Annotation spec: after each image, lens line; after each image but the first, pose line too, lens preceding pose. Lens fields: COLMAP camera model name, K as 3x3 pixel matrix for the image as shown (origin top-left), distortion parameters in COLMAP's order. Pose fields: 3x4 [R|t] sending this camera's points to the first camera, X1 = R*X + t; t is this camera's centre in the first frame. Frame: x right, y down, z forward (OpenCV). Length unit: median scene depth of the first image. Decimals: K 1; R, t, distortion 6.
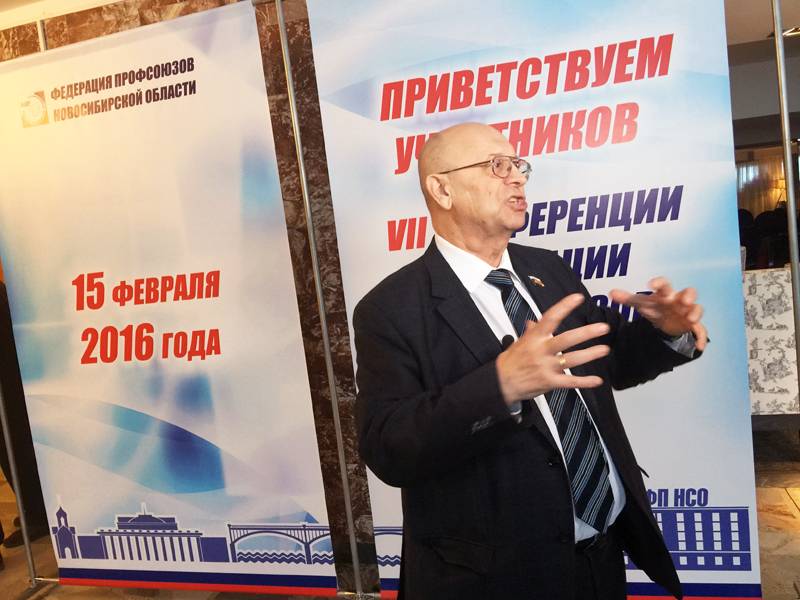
lens RADIAL K [[691.1, 0, 401.8], [0, 691.1, 303.4], [0, 0, 1]] dist [0.031988, -0.076510]
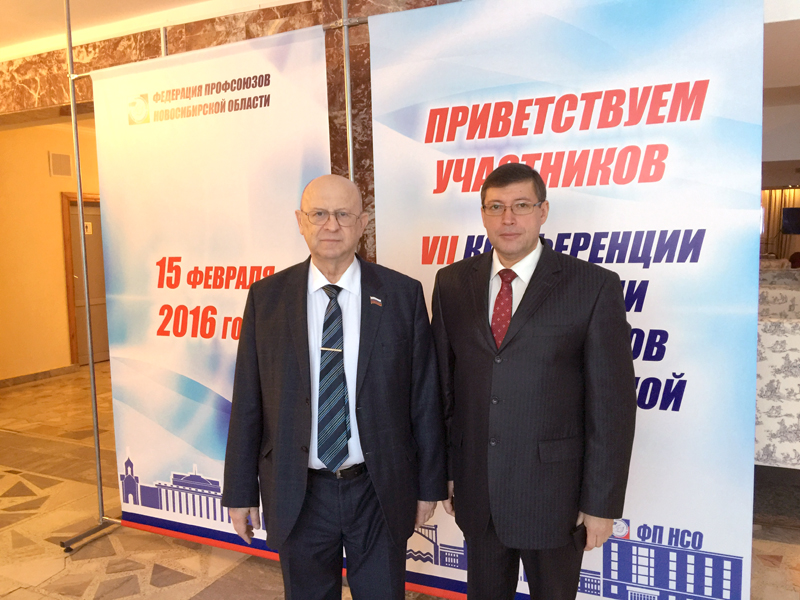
lens RADIAL K [[691.1, 0, 403.3], [0, 691.1, 304.2], [0, 0, 1]] dist [0.031988, -0.076510]
pose [[0.979264, 0.109725, -0.170299, 0.145770], [-0.109659, 0.993921, 0.009824, -0.022014], [0.170342, 0.009054, 0.985343, -0.060981]]
